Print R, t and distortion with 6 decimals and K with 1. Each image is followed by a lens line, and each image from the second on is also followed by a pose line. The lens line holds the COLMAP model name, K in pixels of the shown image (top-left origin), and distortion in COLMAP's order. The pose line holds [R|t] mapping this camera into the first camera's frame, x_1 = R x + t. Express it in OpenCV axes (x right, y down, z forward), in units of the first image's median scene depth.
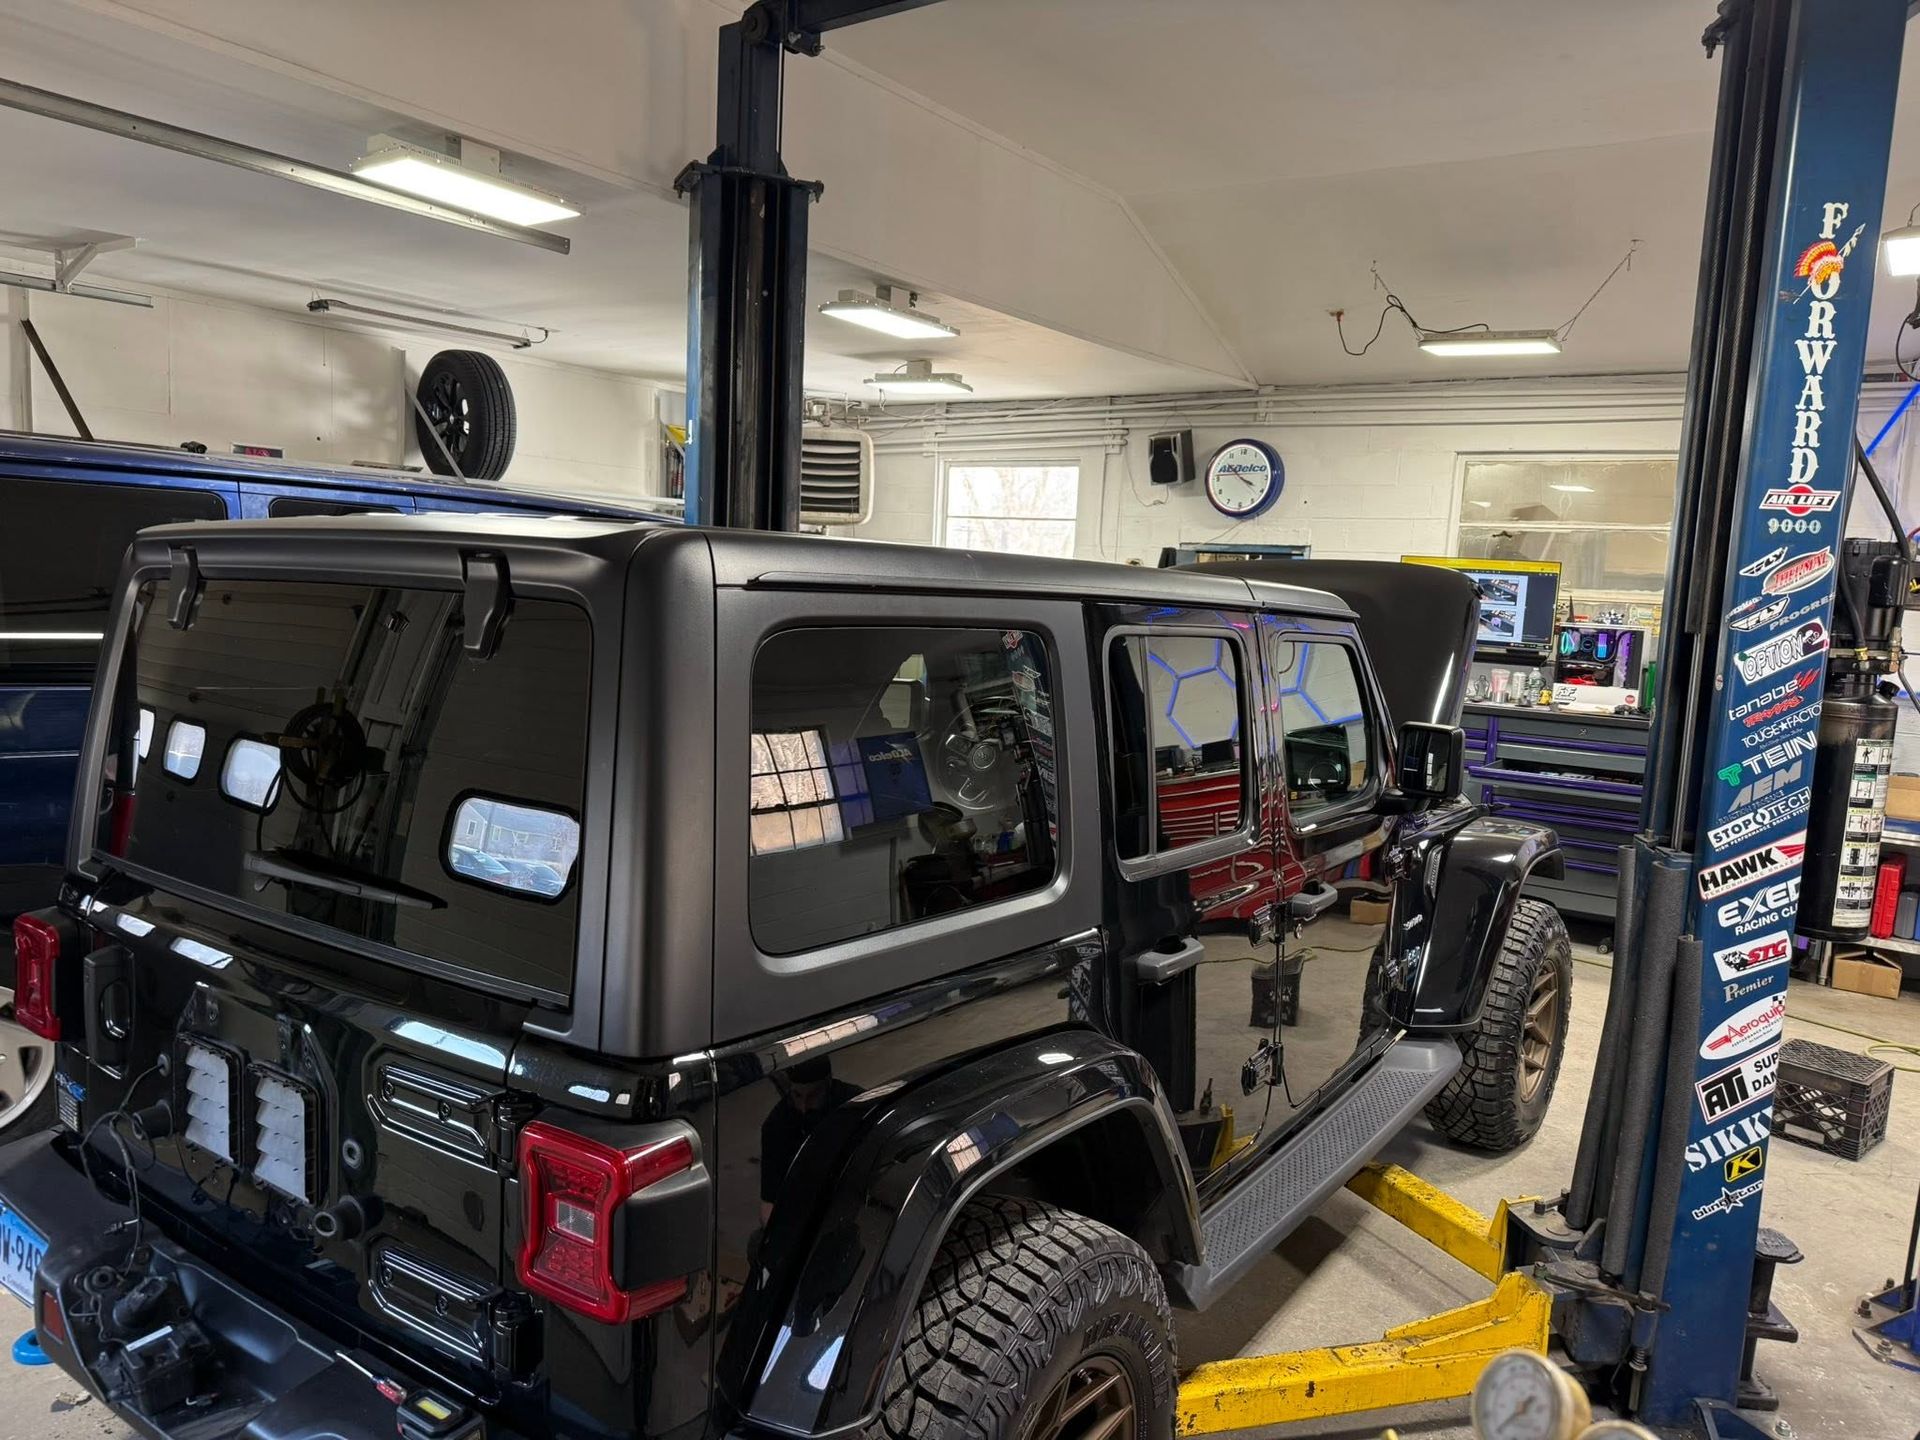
lens RADIAL K [[1325.1, 0, 952.7], [0, 1325.1, 739.1], [0, 0, 1]] dist [0.048697, -0.076584]
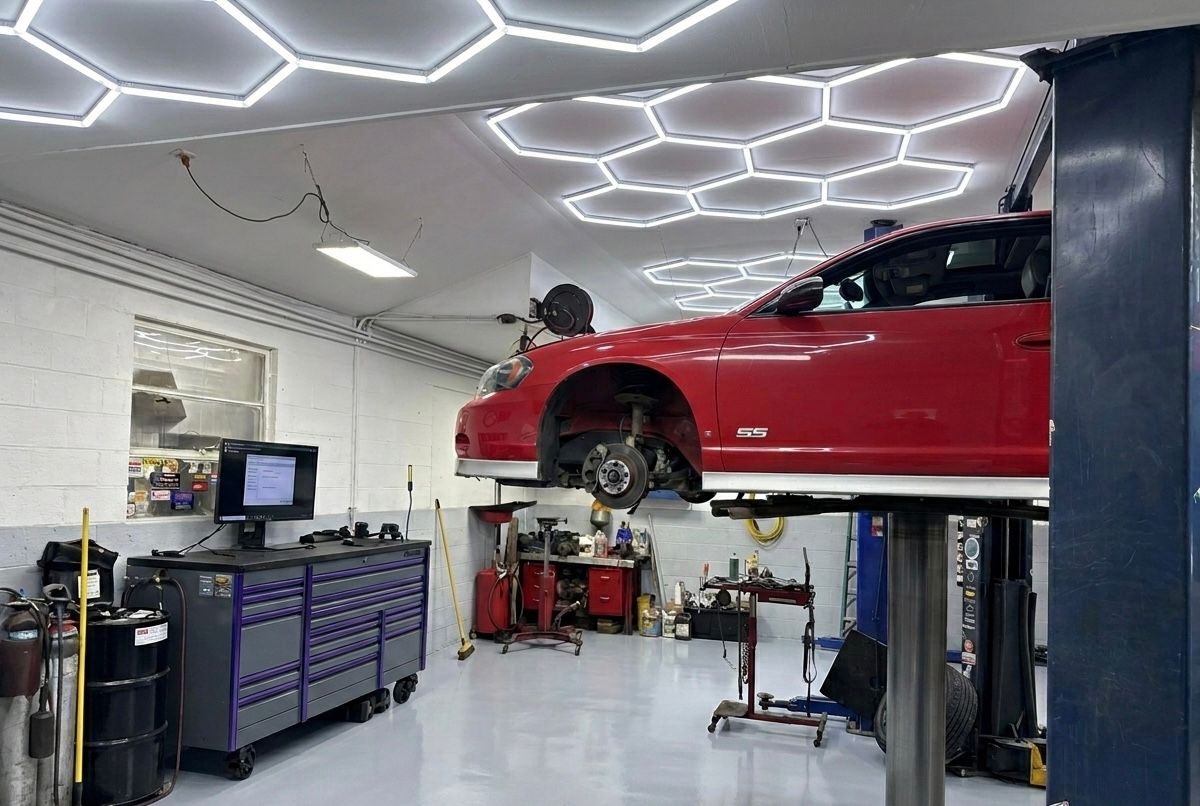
lens RADIAL K [[825.0, 0, 599.3], [0, 825.0, 460.6], [0, 0, 1]] dist [0.160662, -0.298337]
pose [[-0.284307, -0.029987, 0.958264, -0.354040], [0.077081, 0.995560, 0.054023, -0.123233], [-0.955630, 0.089223, -0.280733, 0.921175]]
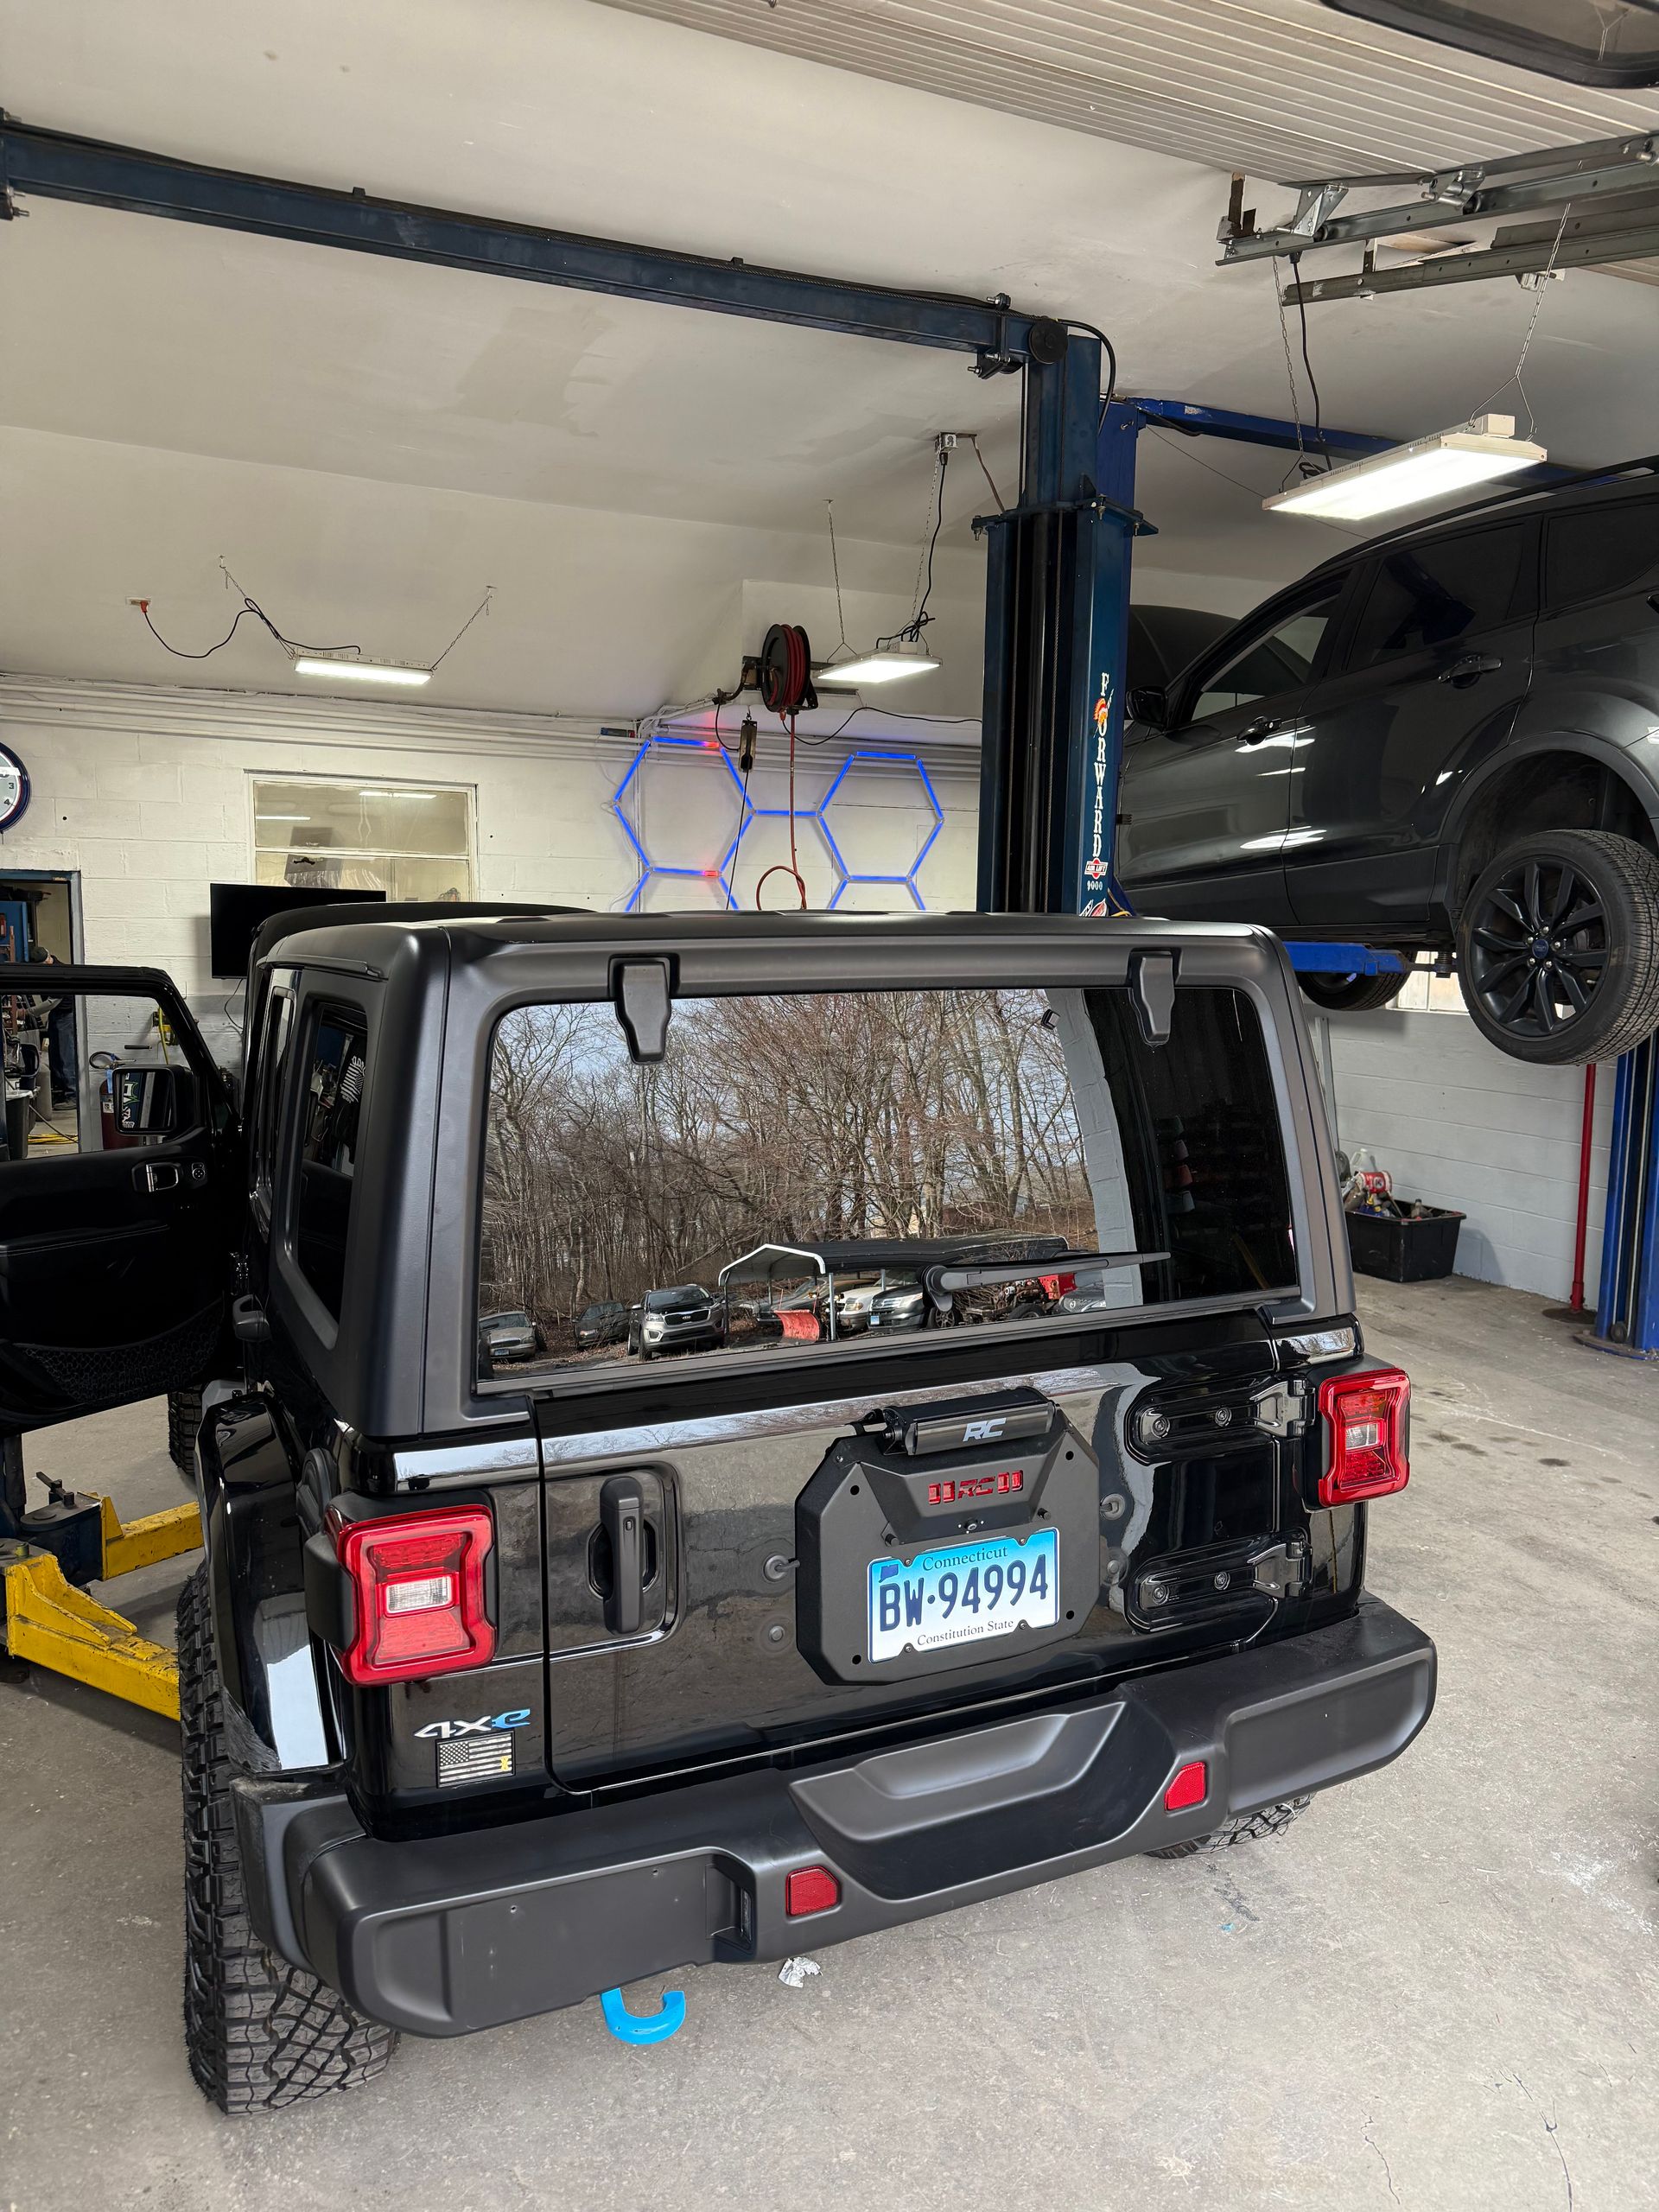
lens RADIAL K [[1526.6, 0, 841.2], [0, 1526.6, 1110.3], [0, 0, 1]] dist [0.048697, -0.076584]
pose [[0.531255, -0.129823, 0.837206, -0.343119], [0.111434, 0.990312, 0.082853, -0.028258], [-0.839852, 0.049277, 0.540575, 0.107518]]
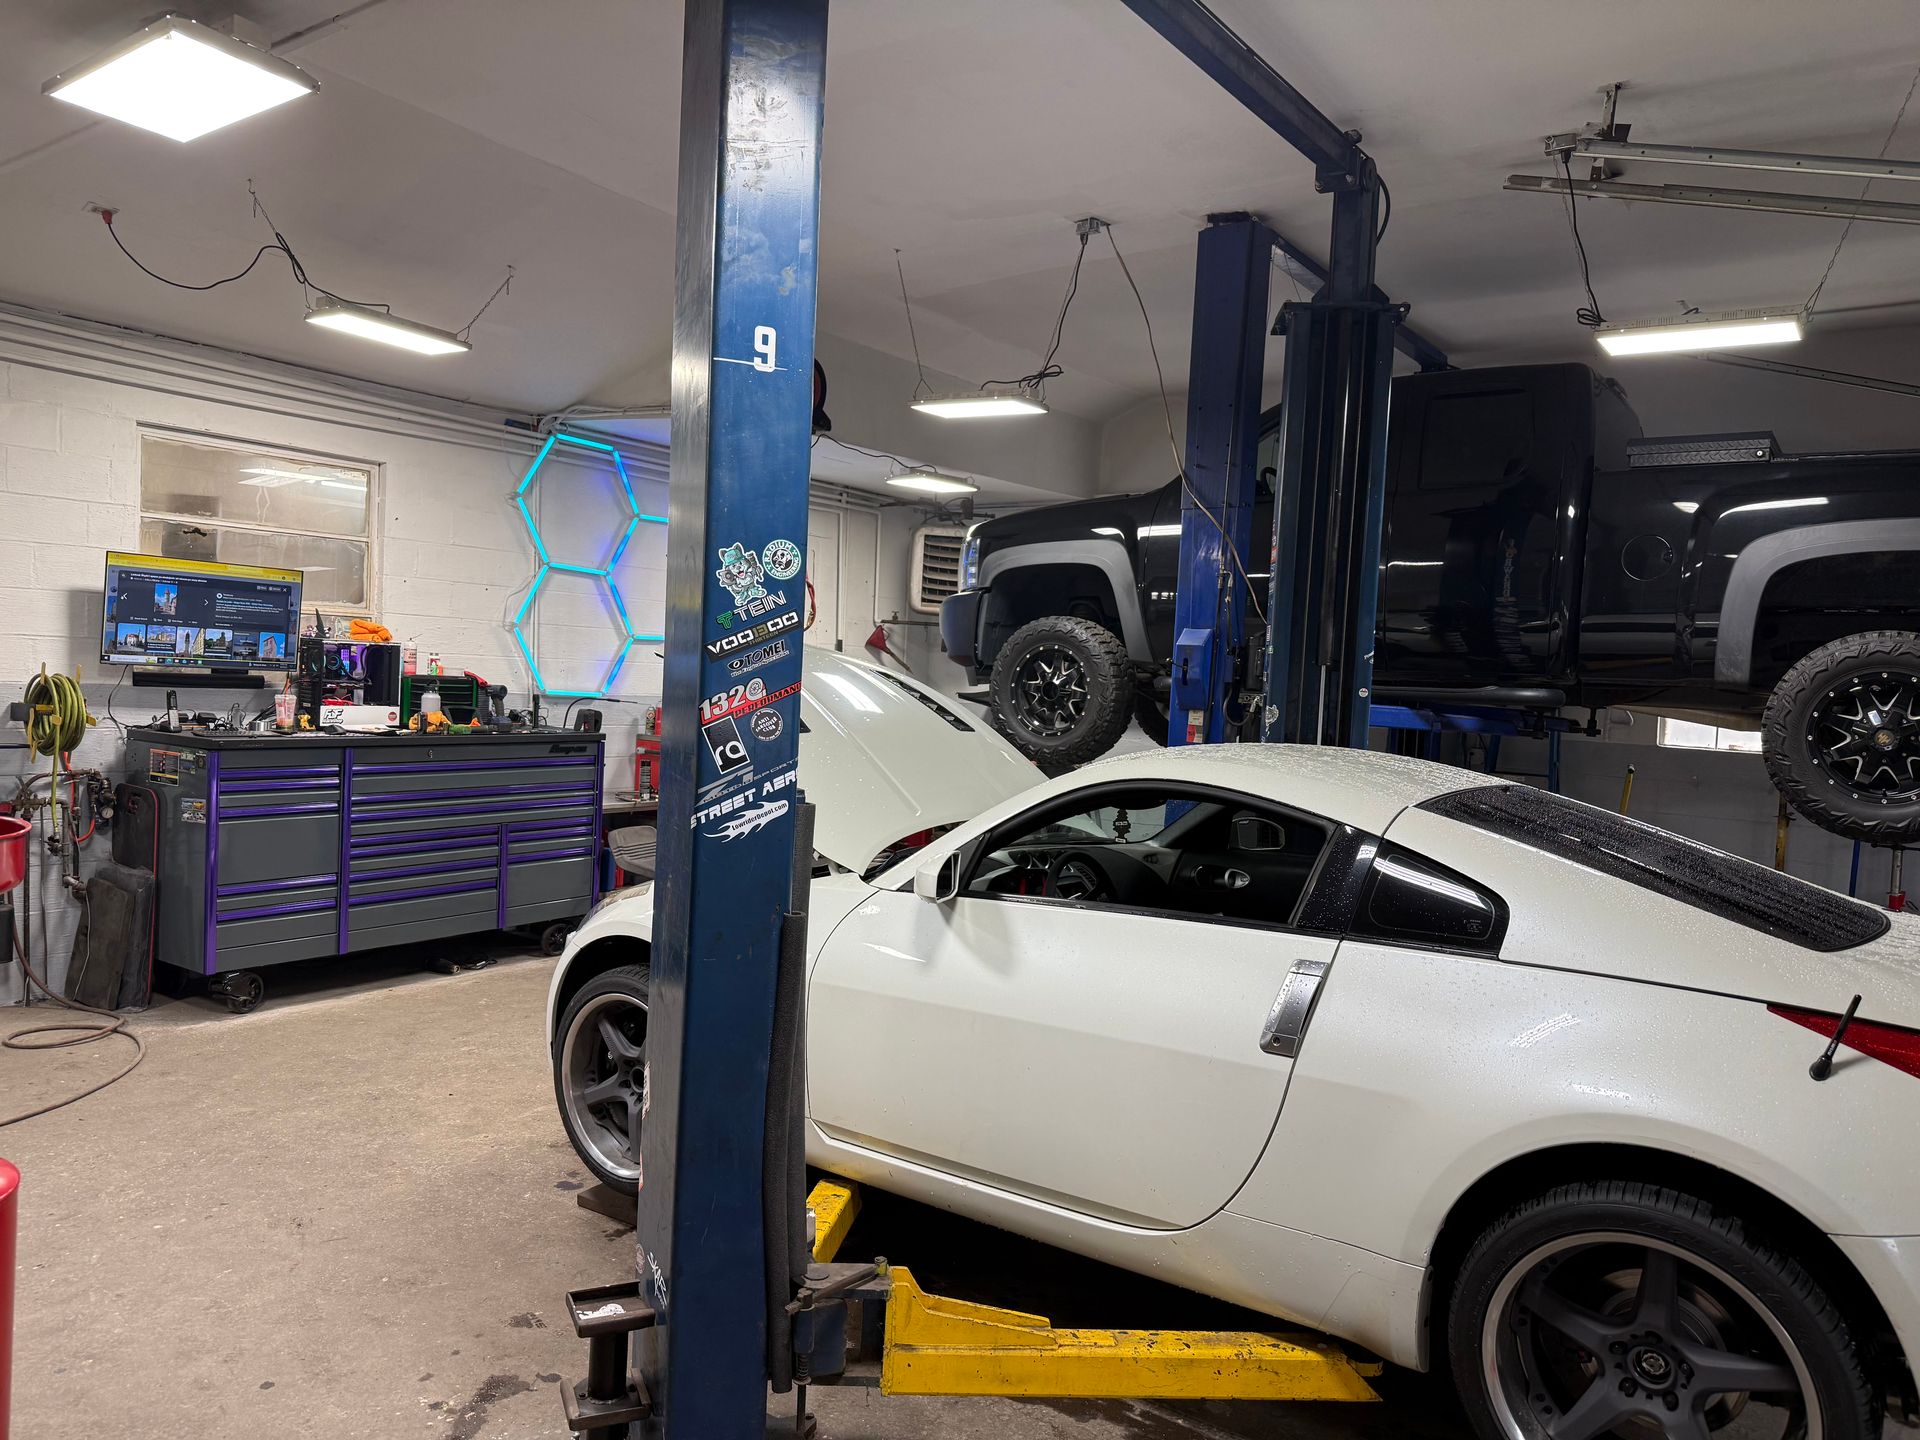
lens RADIAL K [[1355.8, 0, 950.2], [0, 1355.8, 723.0], [0, 0, 1]] dist [0.120359, -0.146171]
pose [[0.027061, -0.081153, 0.996334, -0.468363], [0.078433, 0.993799, 0.078816, -0.071383], [-0.996552, 0.076013, 0.033258, 0.551808]]
